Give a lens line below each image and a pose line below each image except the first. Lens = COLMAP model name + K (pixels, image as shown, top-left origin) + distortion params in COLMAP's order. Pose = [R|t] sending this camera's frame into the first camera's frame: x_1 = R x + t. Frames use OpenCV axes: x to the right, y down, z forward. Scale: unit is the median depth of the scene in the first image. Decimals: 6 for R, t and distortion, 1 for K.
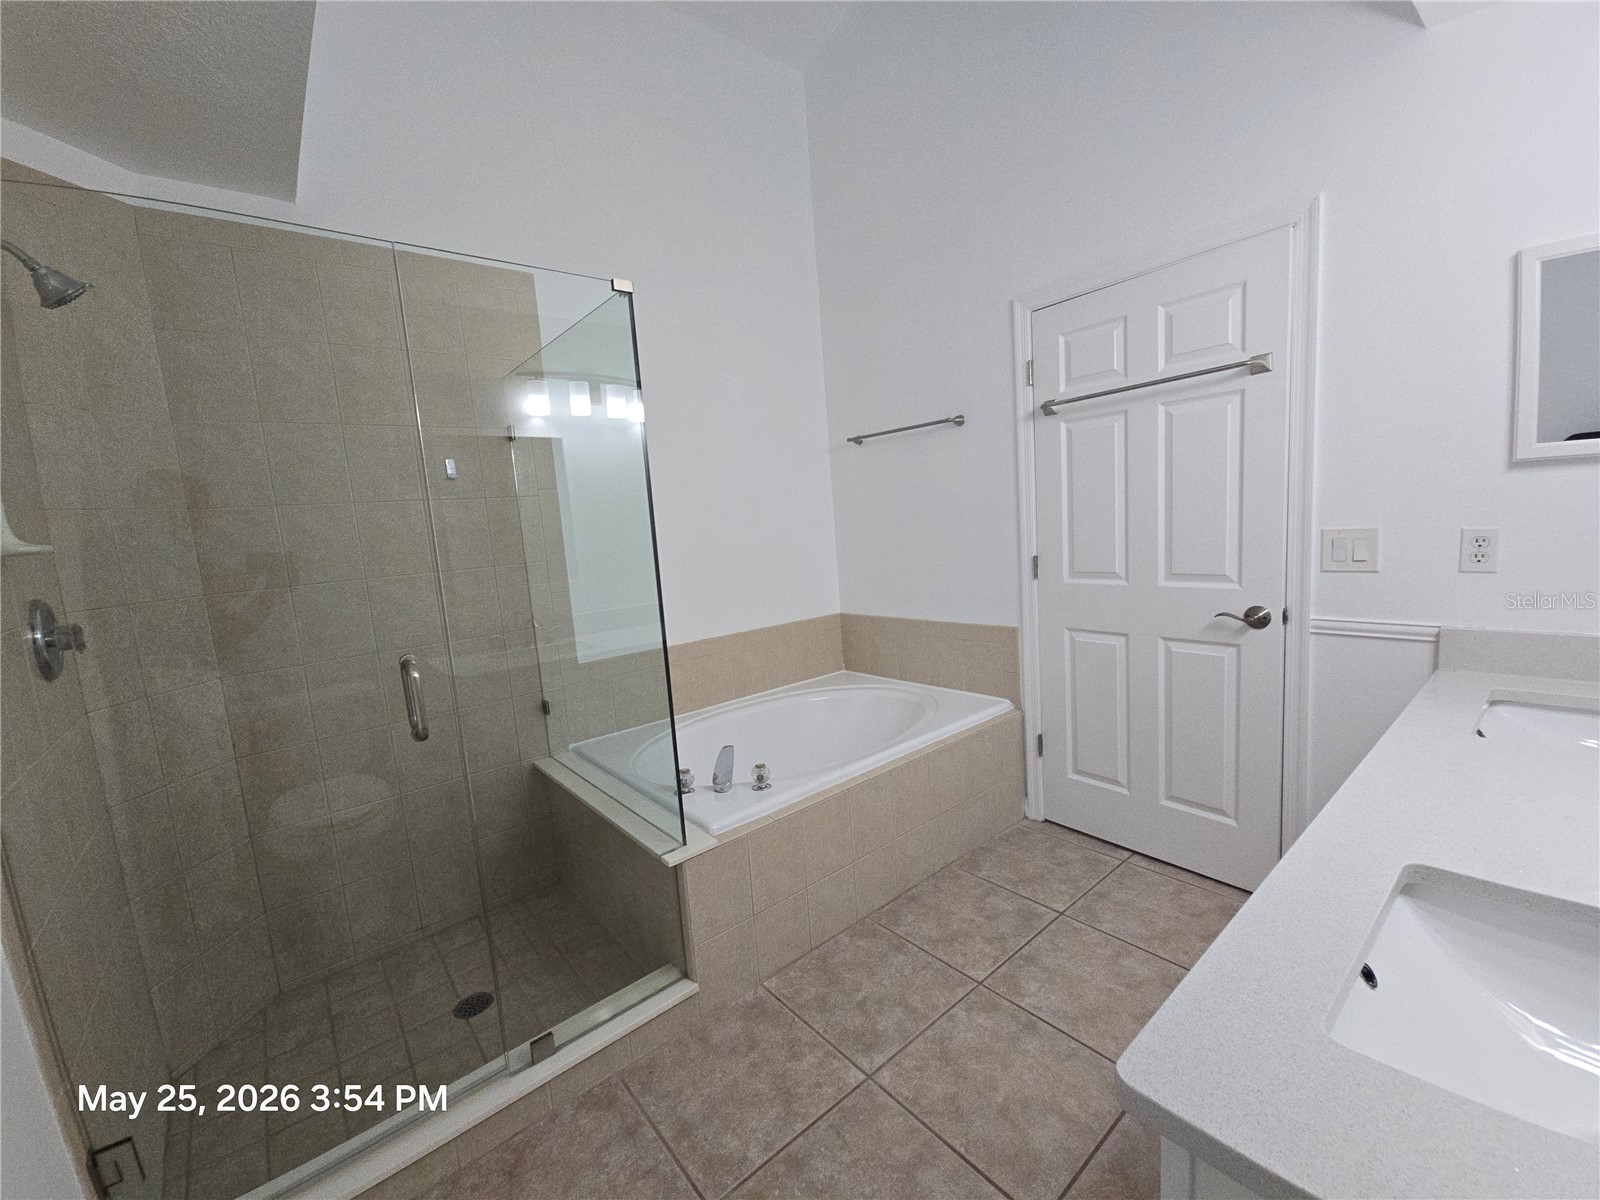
lens RADIAL K [[648.9, 0, 786.0], [0, 648.9, 600.3], [0, 0, 1]] dist [-0.001833, -0.003412]
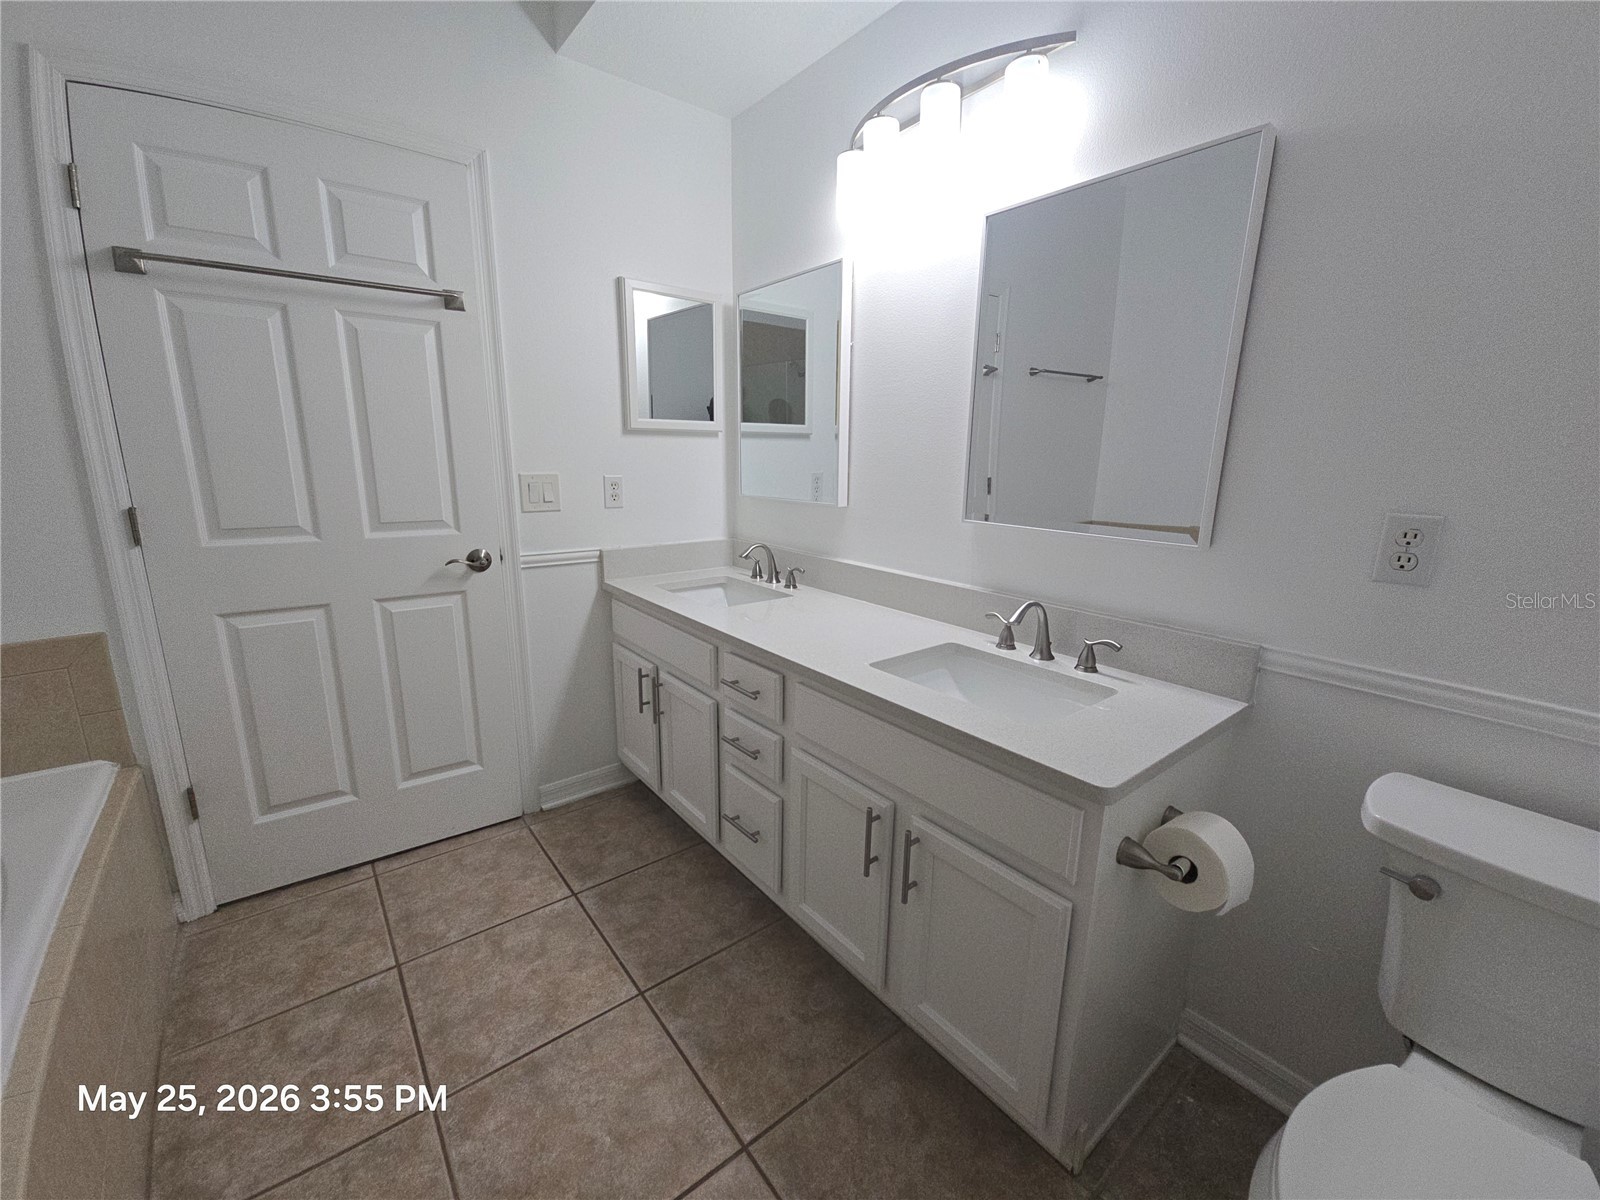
lens RADIAL K [[648.9, 0, 803.9], [0, 648.9, 600.5], [0, 0, 1]] dist [-0.001833, -0.003412]
pose [[-0.006987, -0.149408, 0.988751, -0.286263], [0.103435, 0.983363, 0.149325, -0.010920], [-0.994612, 0.103315, 0.008583, 0.483243]]
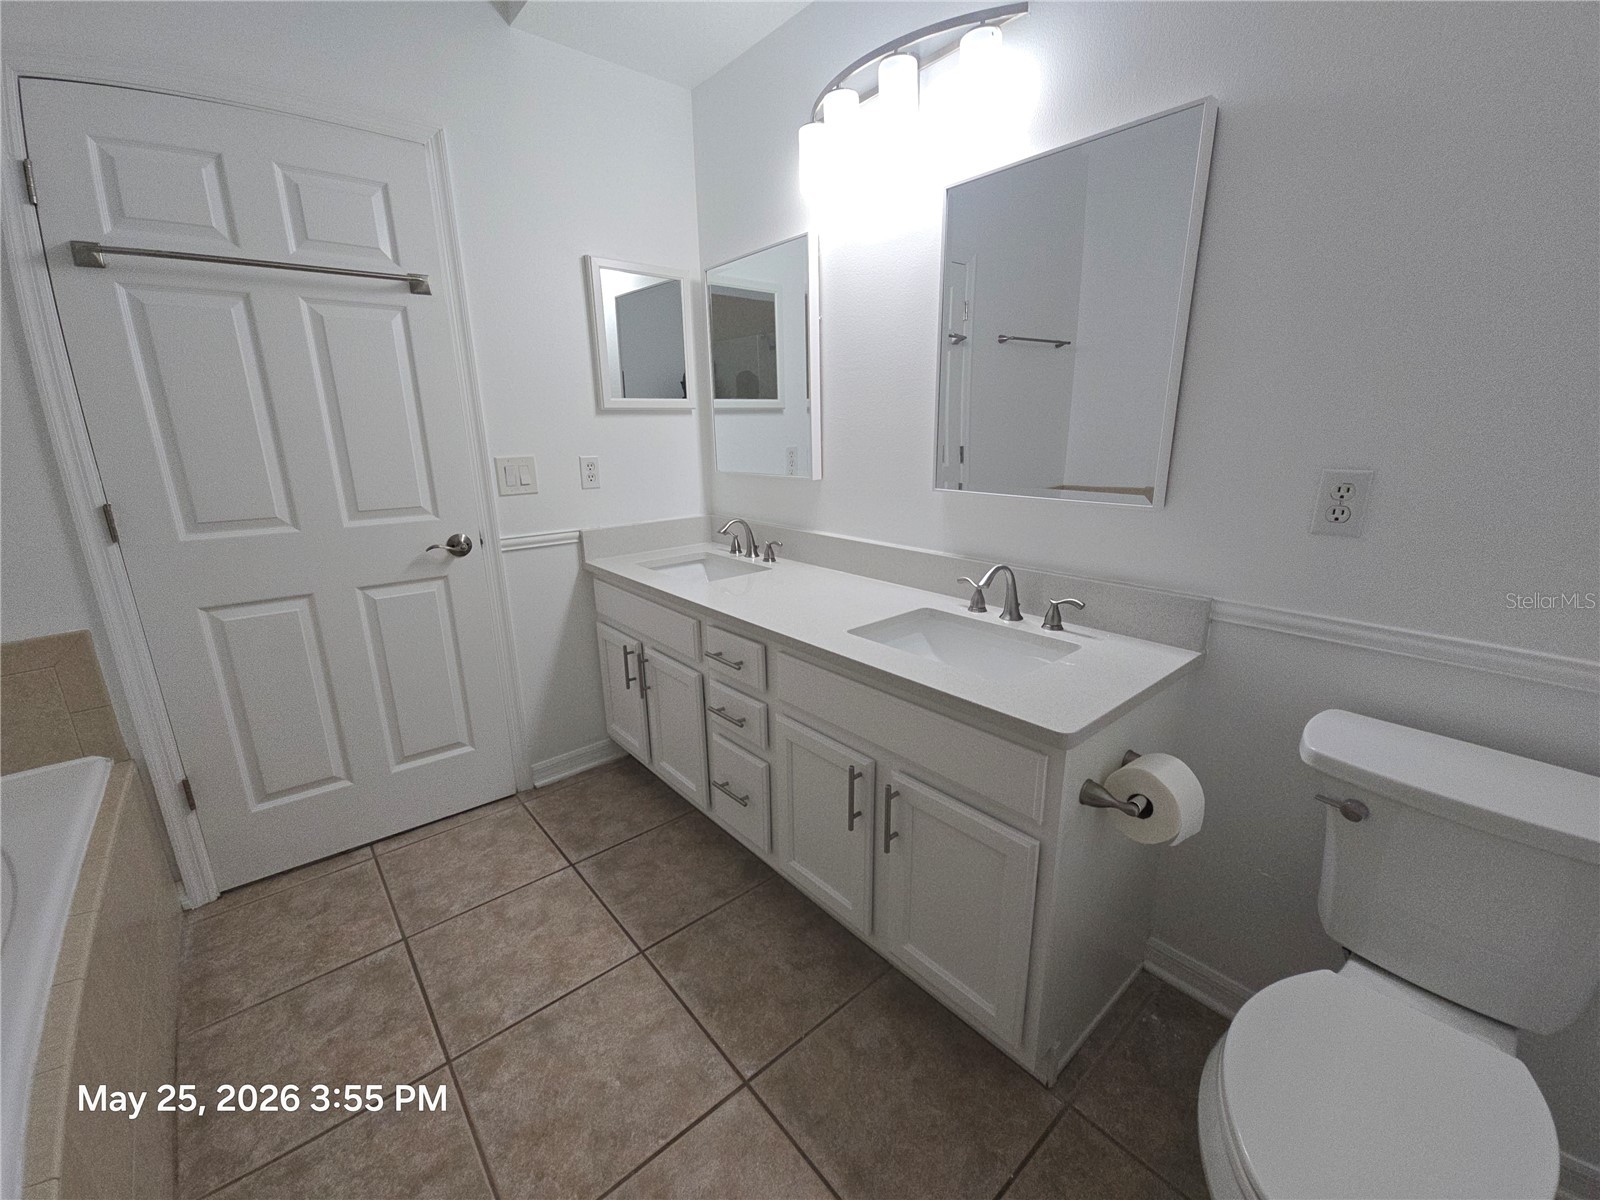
lens RADIAL K [[648.9, 0, 804.8], [0, 648.9, 599.9], [0, 0, 1]] dist [-0.001833, -0.003412]
pose [[-0.042811, -0.186774, 0.981470, -0.314710], [0.135510, 0.972207, 0.190922, -0.011158], [-0.989851, 0.141172, -0.016311, 0.479882]]
